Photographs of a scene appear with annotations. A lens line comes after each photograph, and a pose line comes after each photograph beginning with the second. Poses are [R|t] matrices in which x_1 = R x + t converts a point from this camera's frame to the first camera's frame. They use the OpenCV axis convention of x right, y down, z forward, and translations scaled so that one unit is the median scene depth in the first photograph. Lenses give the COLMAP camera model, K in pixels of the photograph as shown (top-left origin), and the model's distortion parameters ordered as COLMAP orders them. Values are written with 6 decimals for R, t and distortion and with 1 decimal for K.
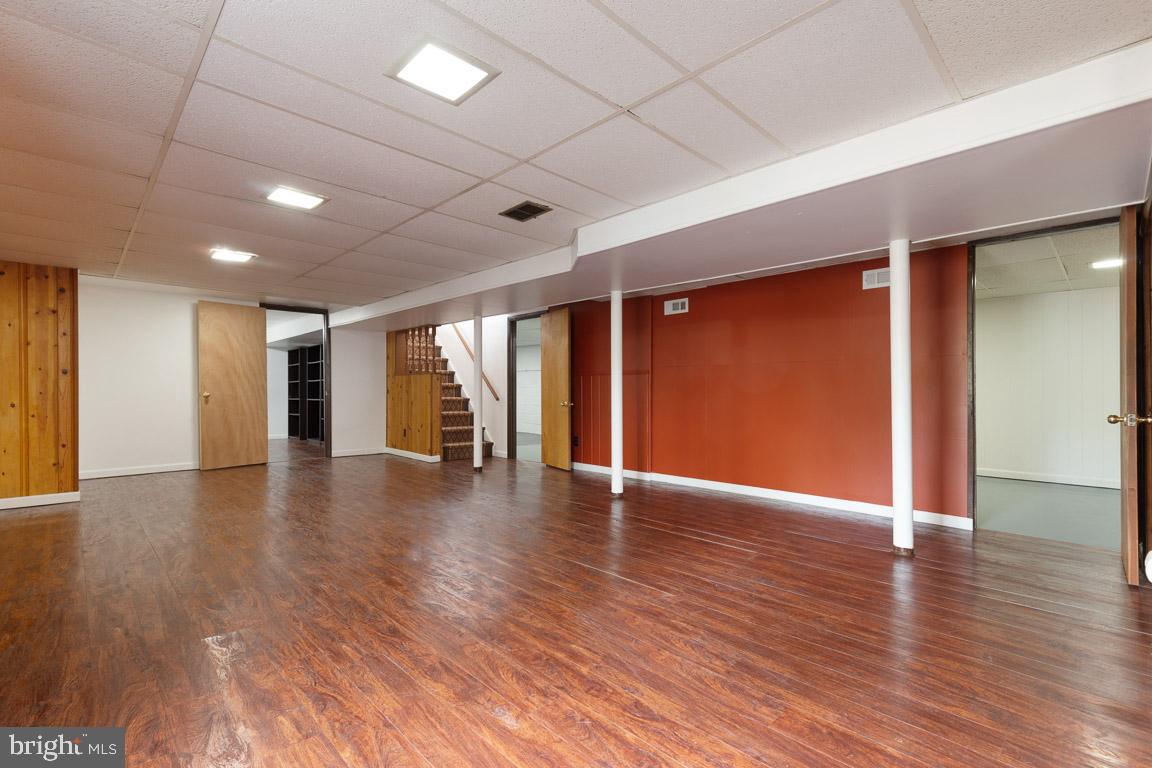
lens RADIAL K [[523.9, 0, 580.5], [0, 523.9, 389.7], [0, 0, 1]] dist [0.010358, -0.002710]
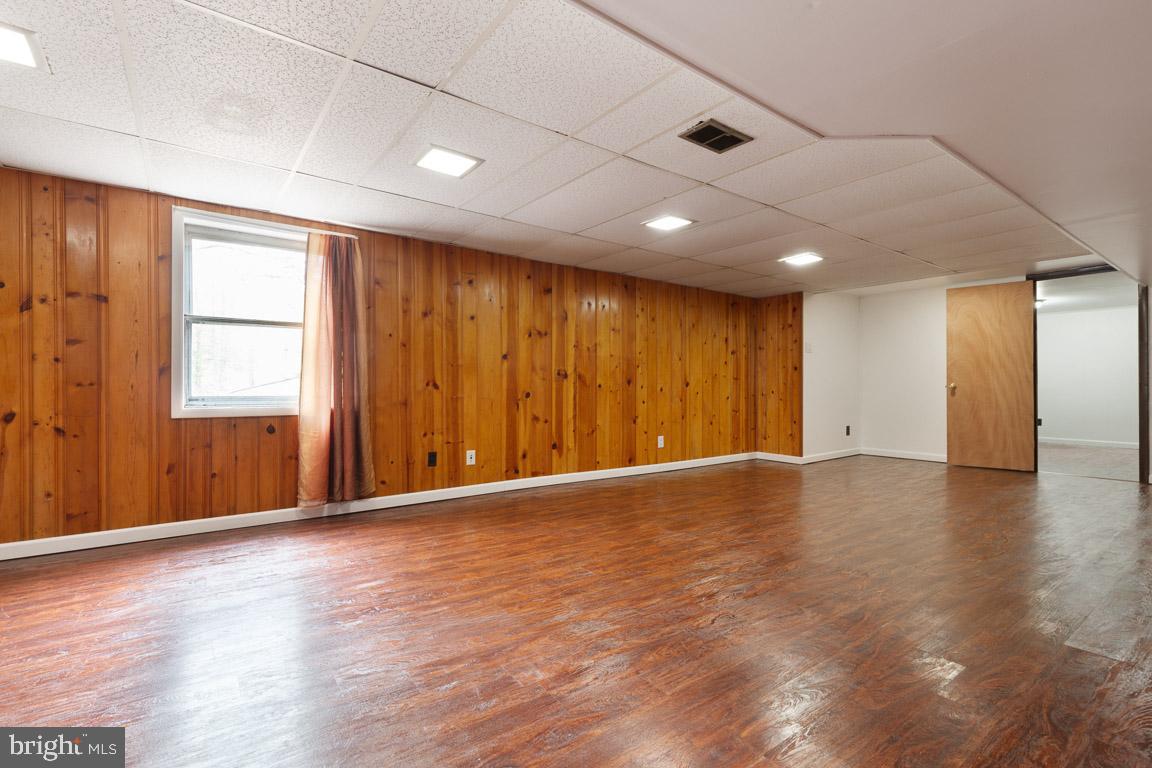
lens RADIAL K [[523.9, 0, 572.6], [0, 523.9, 387.7], [0, 0, 1]] dist [0.010358, -0.002710]
pose [[-0.144454, 0.005971, -0.989493, 0.384038], [0.001866, 0.999982, 0.005762, 0.006388], [0.989510, -0.001014, -0.144463, 0.525436]]
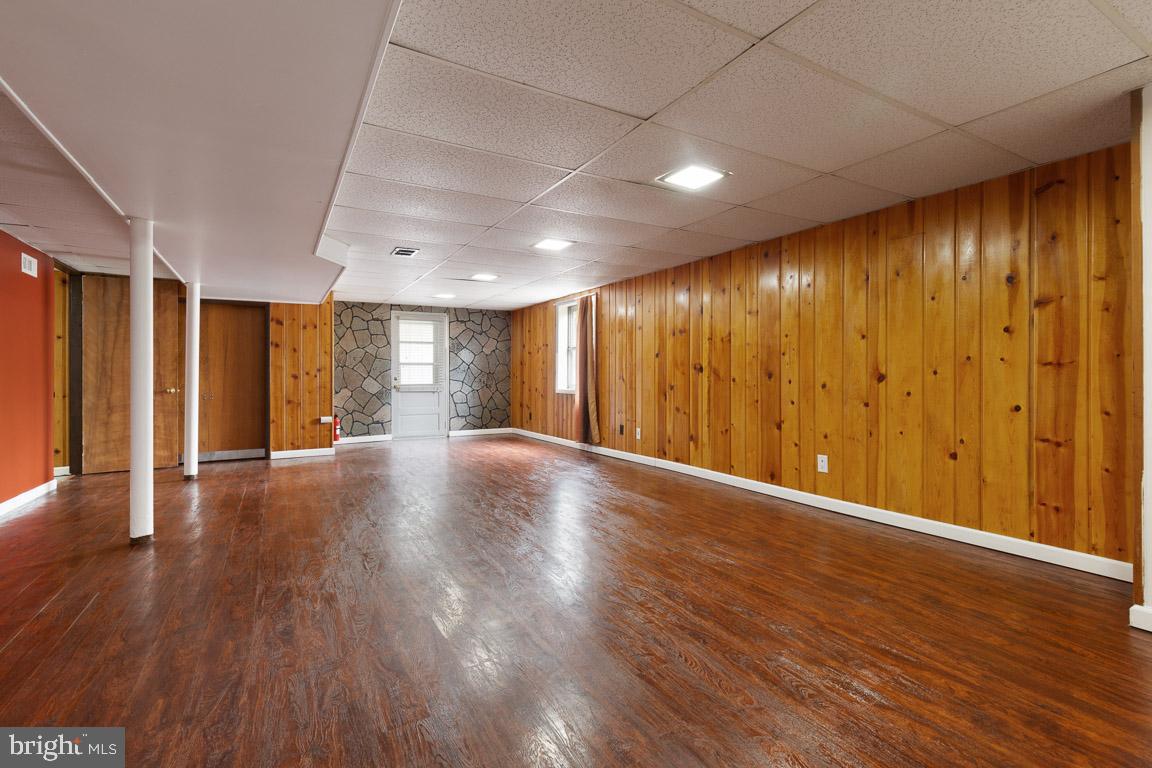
lens RADIAL K [[523.9, 0, 578.4], [0, 523.9, 375.0], [0, 0, 1]] dist [0.010358, -0.002710]
pose [[-0.968563, 0.005160, 0.248716, -0.529773], [0.003406, 0.999966, -0.007483, 0.006159], [-0.248747, -0.006401, -0.968547, 1.309150]]
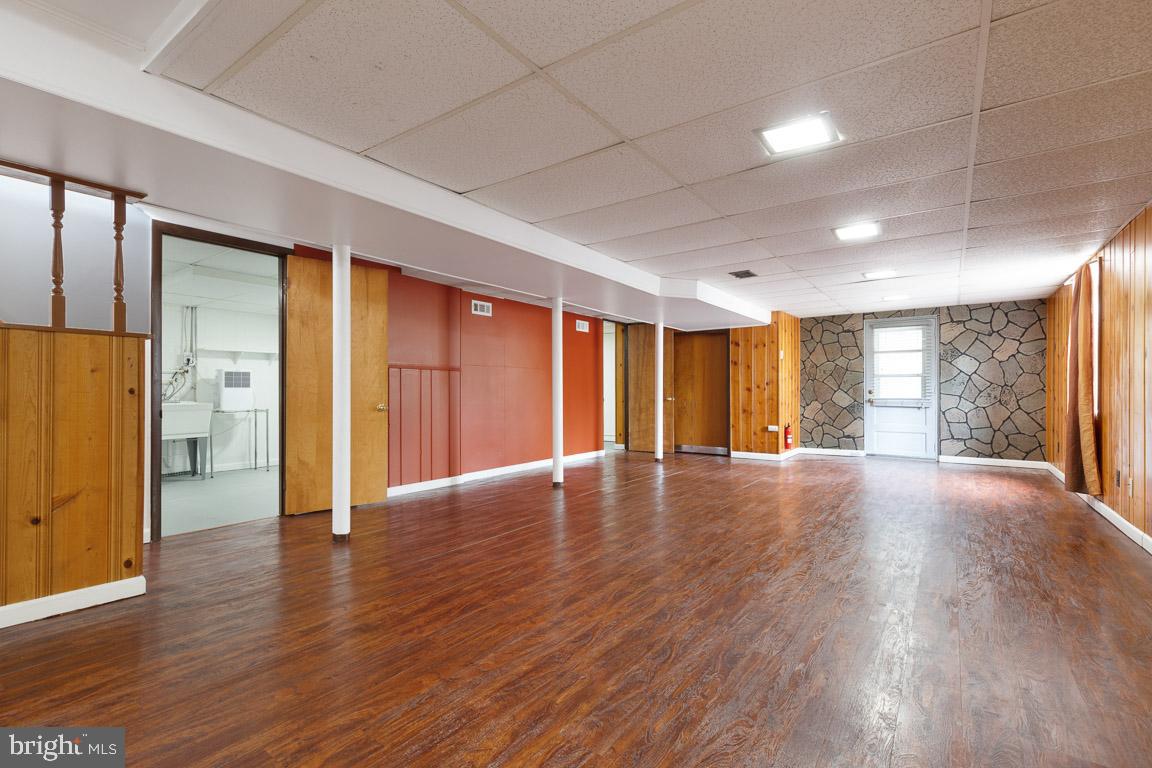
lens RADIAL K [[523.9, 0, 579.7], [0, 523.9, 388.9], [0, 0, 1]] dist [0.010358, -0.002710]
pose [[-0.174765, 0.003117, 0.984605, -0.892570], [-0.004817, 0.999980, -0.004021, 0.005236], [-0.984598, -0.005446, -0.174746, 1.007444]]
